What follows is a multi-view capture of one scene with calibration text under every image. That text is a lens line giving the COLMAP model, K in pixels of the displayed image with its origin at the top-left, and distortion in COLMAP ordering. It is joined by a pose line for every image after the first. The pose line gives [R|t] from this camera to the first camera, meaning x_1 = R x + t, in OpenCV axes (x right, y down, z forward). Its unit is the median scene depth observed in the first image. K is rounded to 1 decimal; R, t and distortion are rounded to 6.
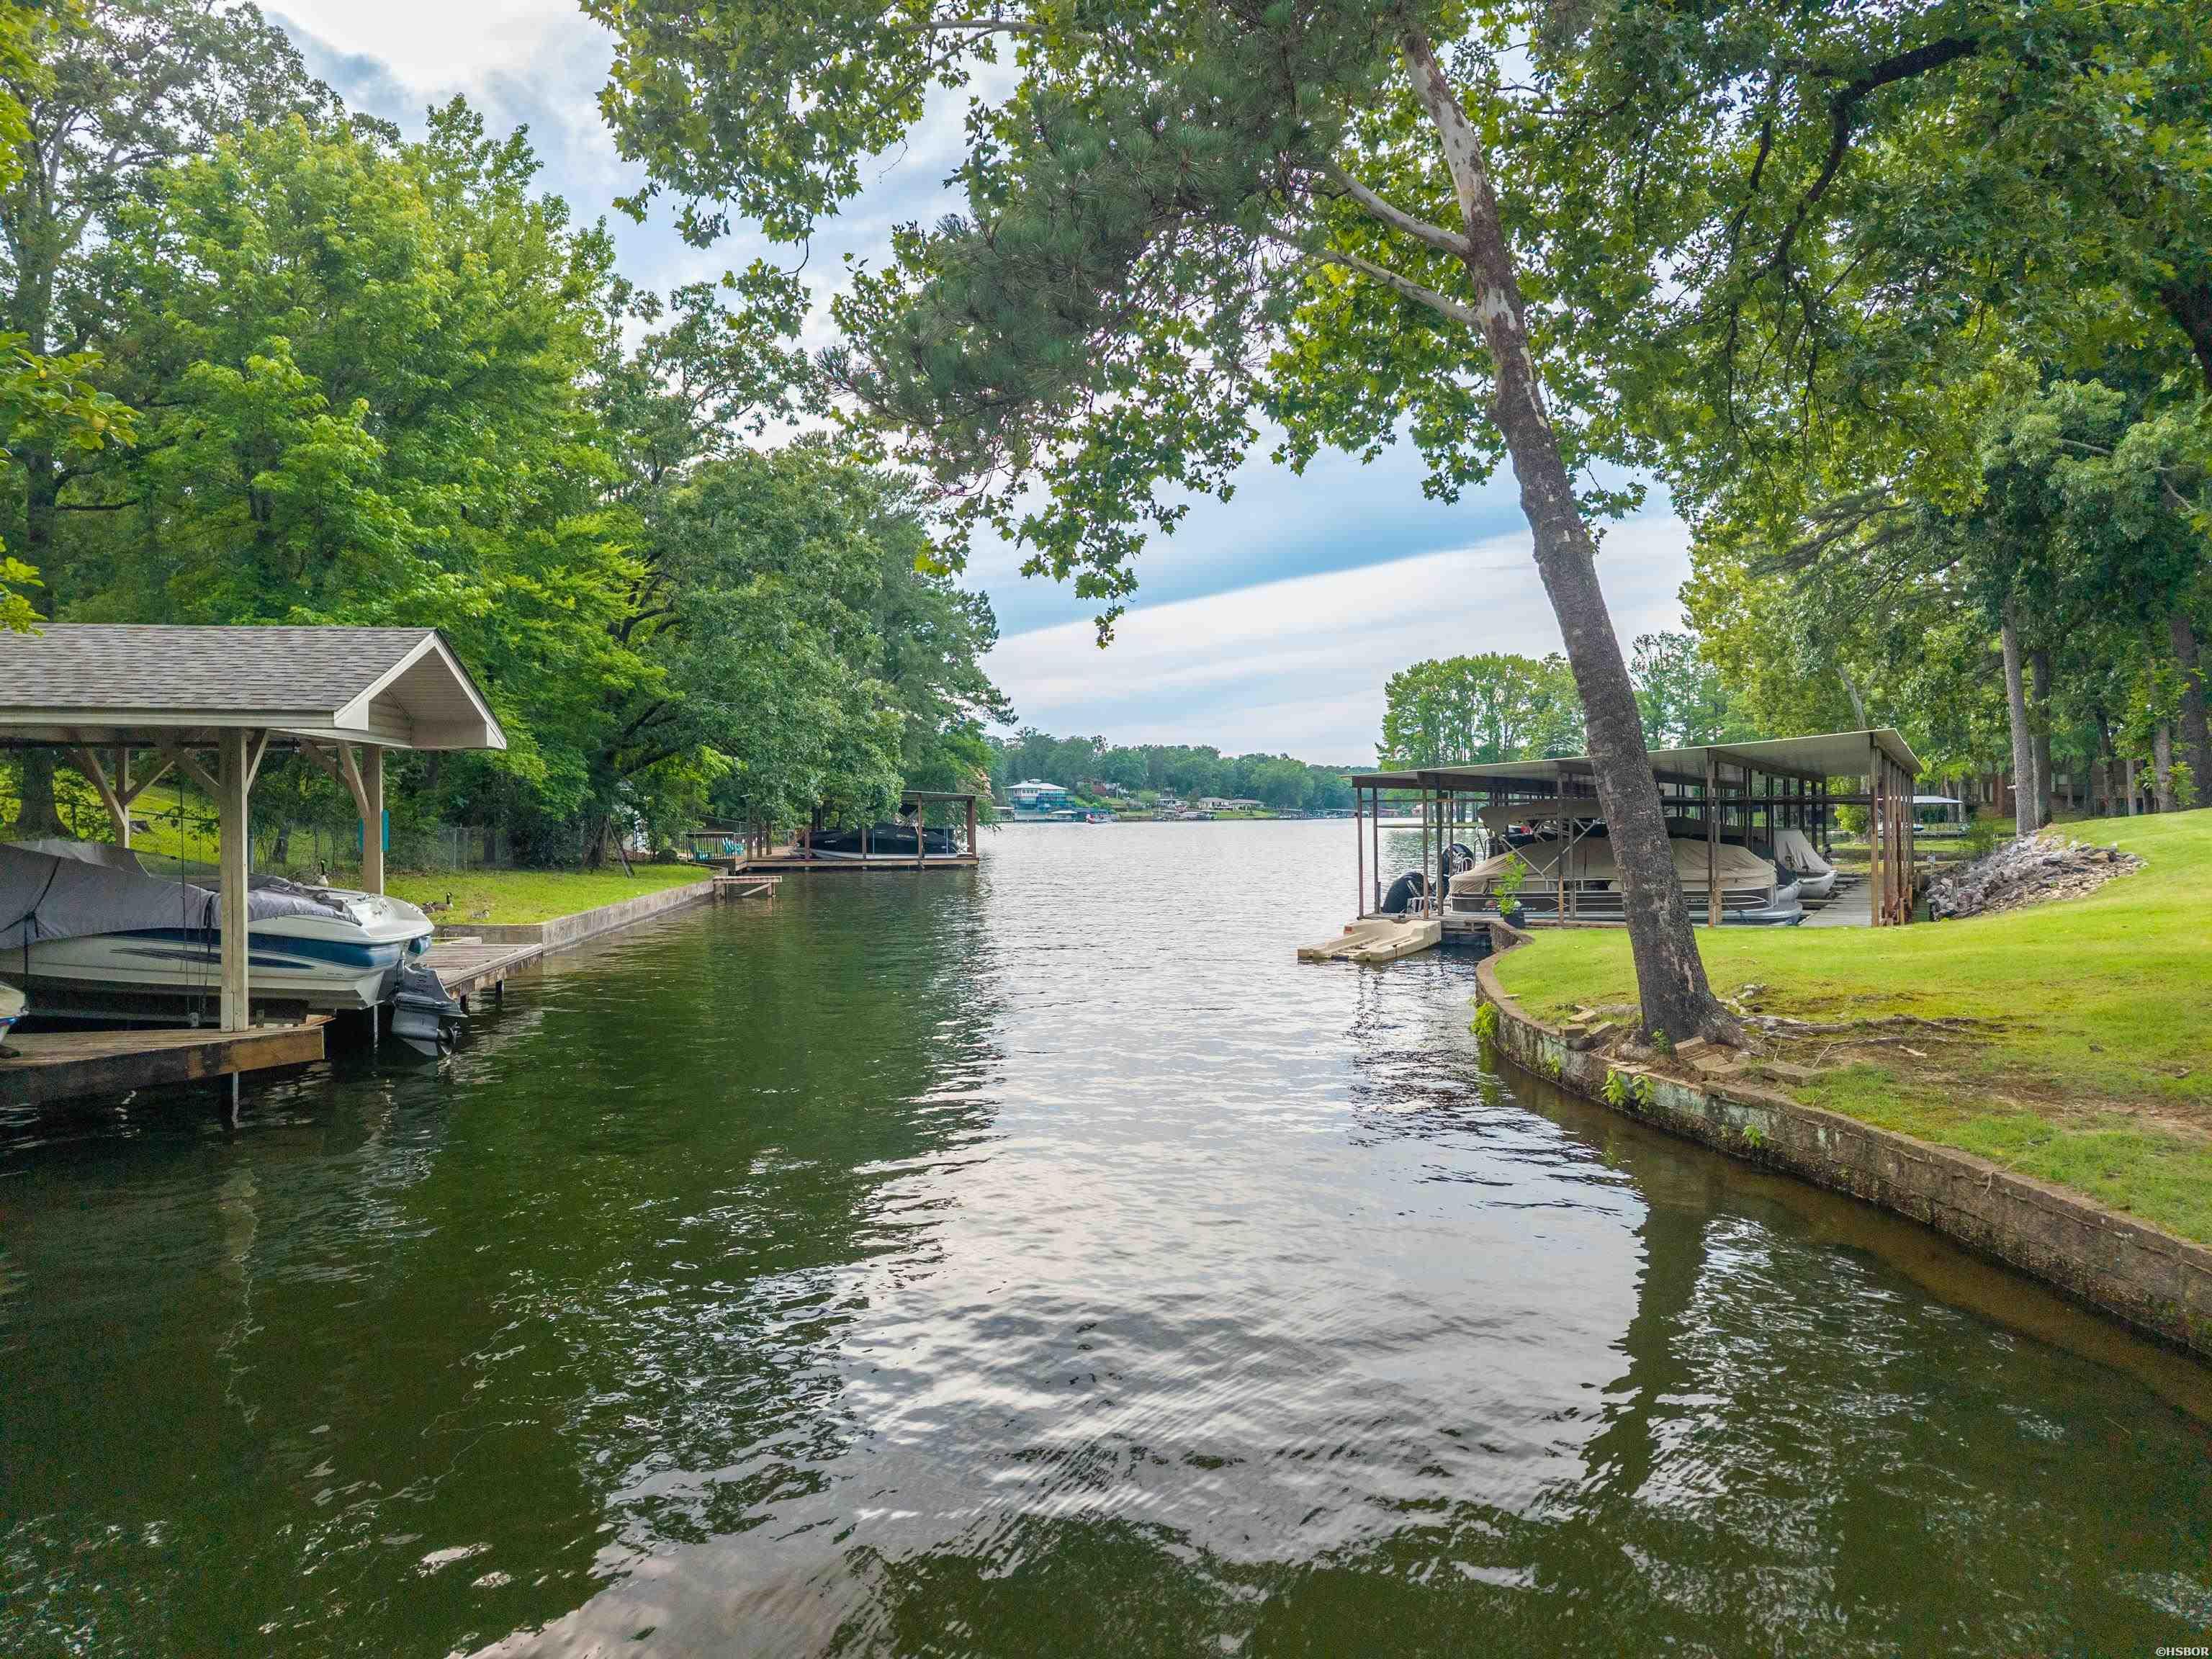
lens RADIAL K [[1501.5, 0, 1108.3], [0, 1501.5, 795.2], [0, 0, 1]] dist [0.014674, -0.008512]
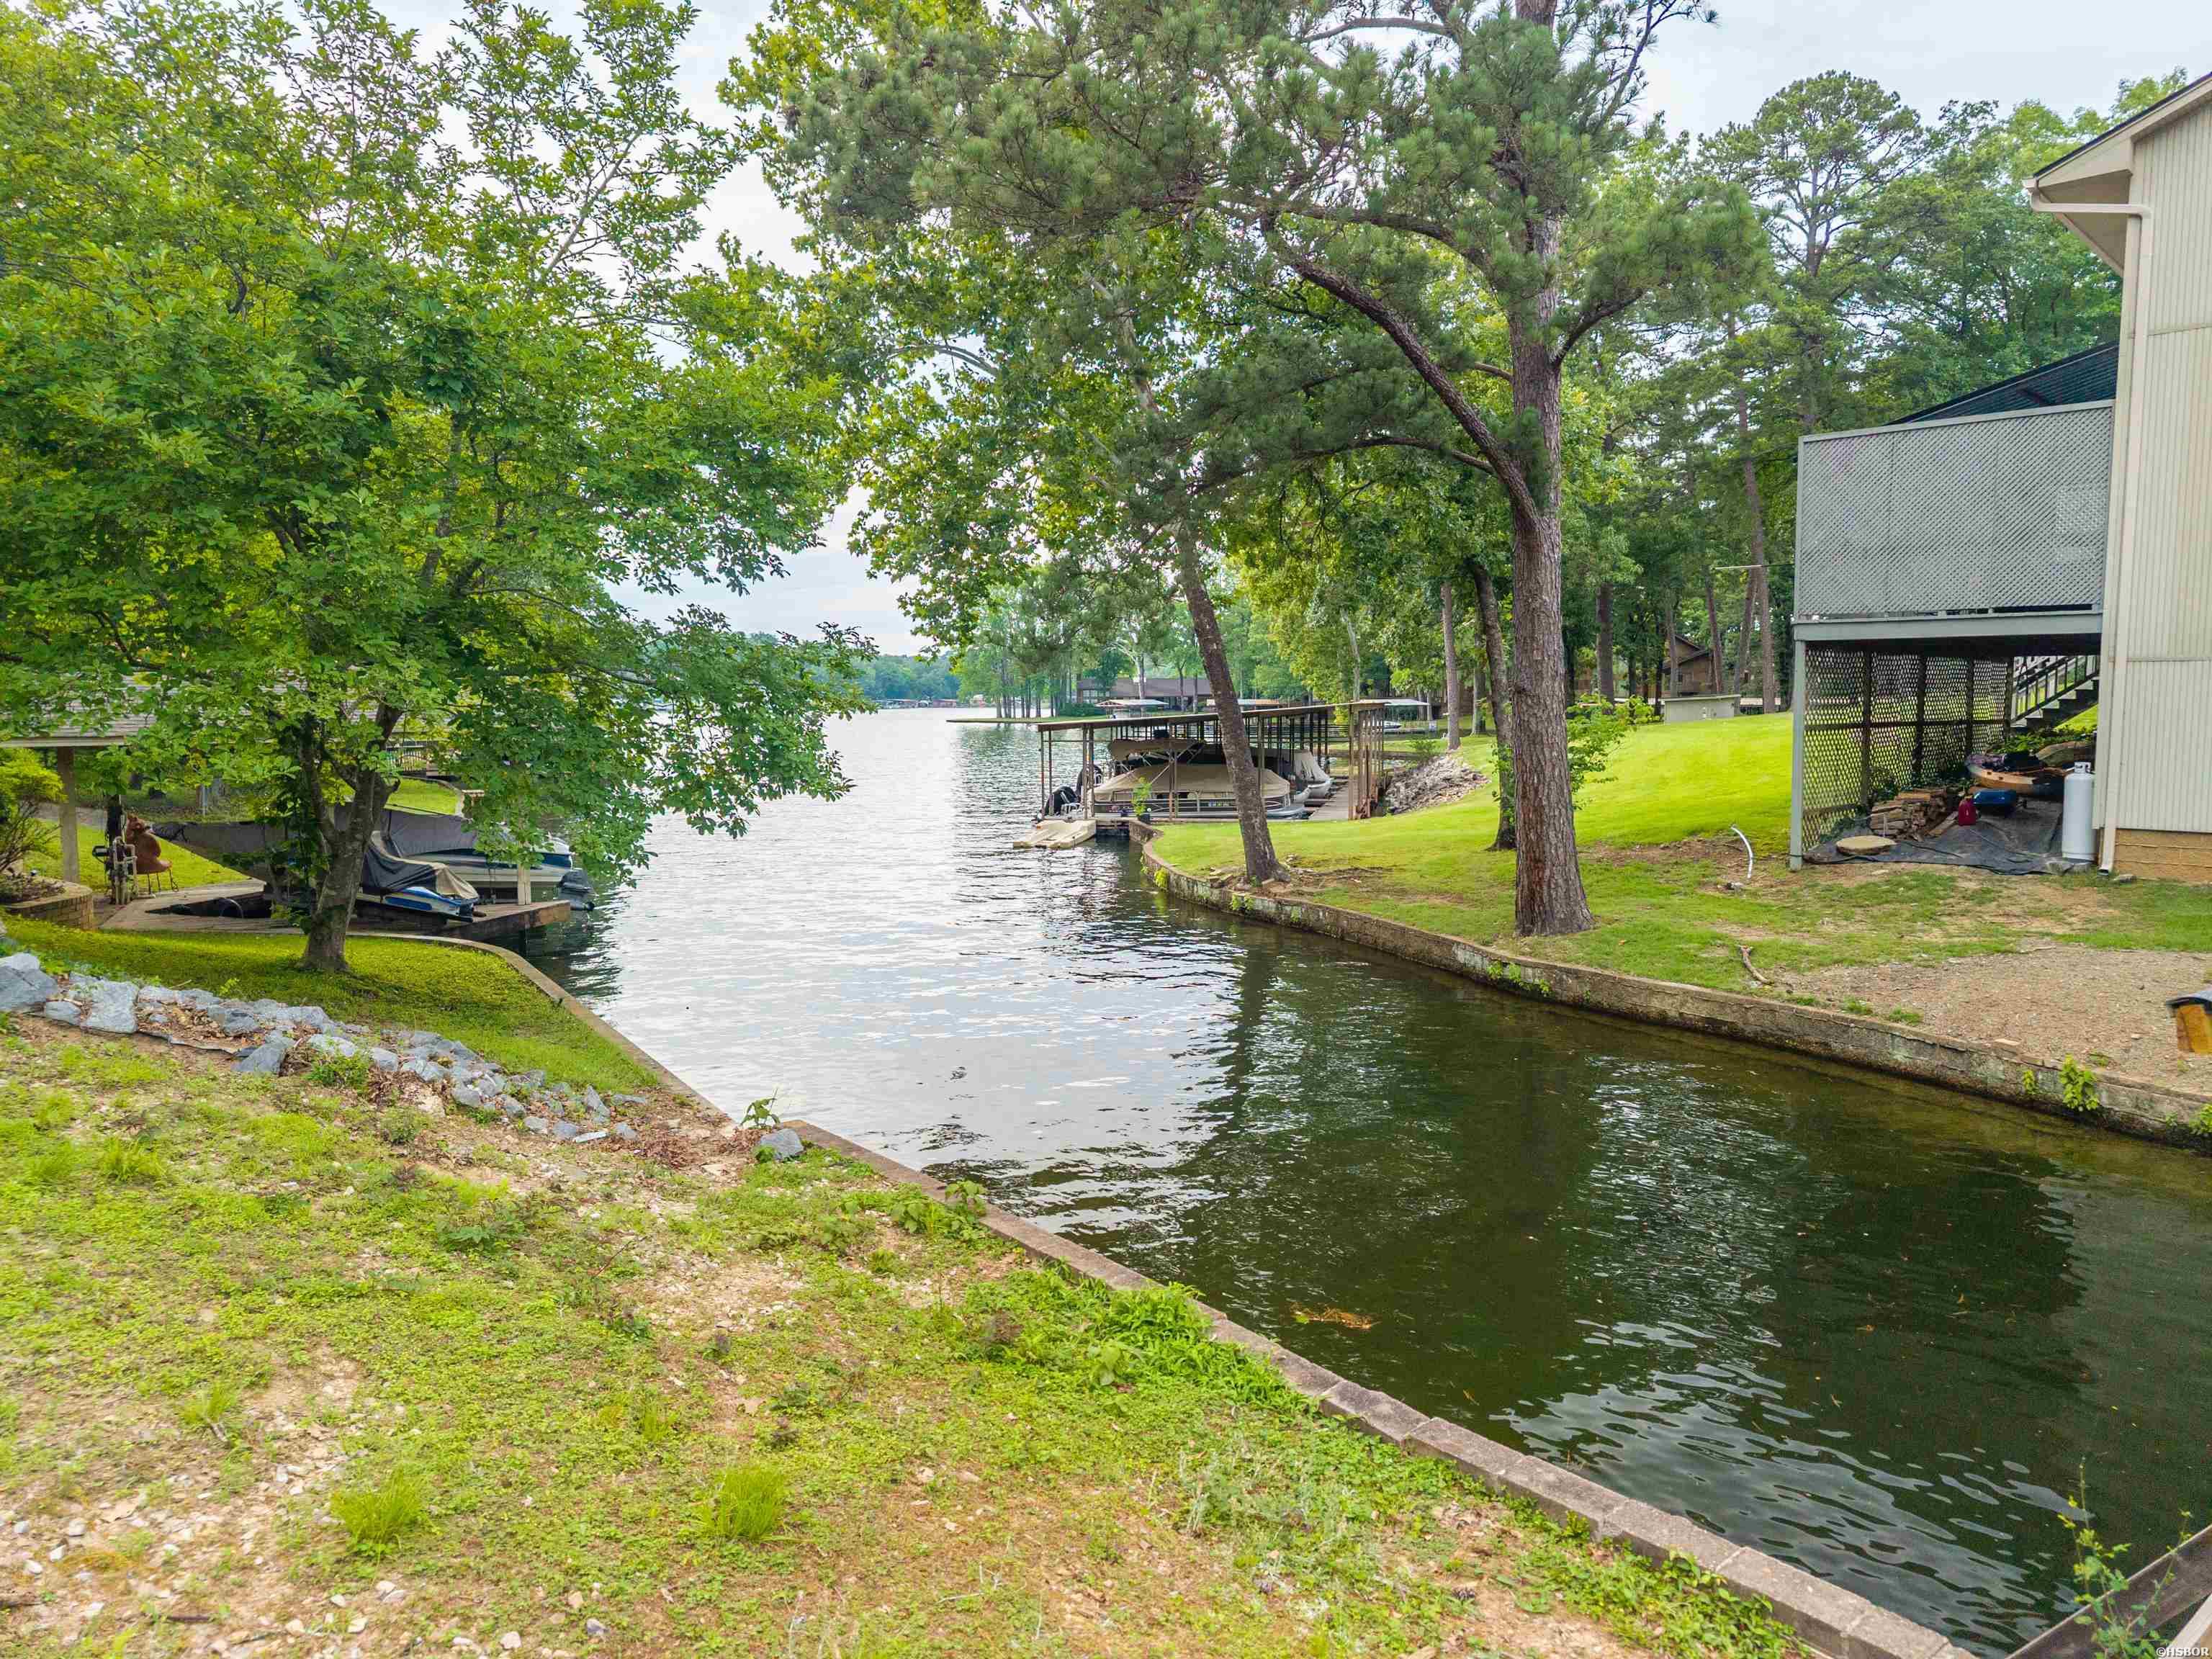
lens RADIAL K [[1501.5, 0, 1108.3], [0, 1501.5, 795.2], [0, 0, 1]] dist [0.014674, -0.008512]
pose [[0.955214, -0.013608, 0.295603, -0.307723], [-0.008573, 0.997250, 0.073609, -0.077403], [-0.295792, -0.072847, 0.952471, -0.646335]]
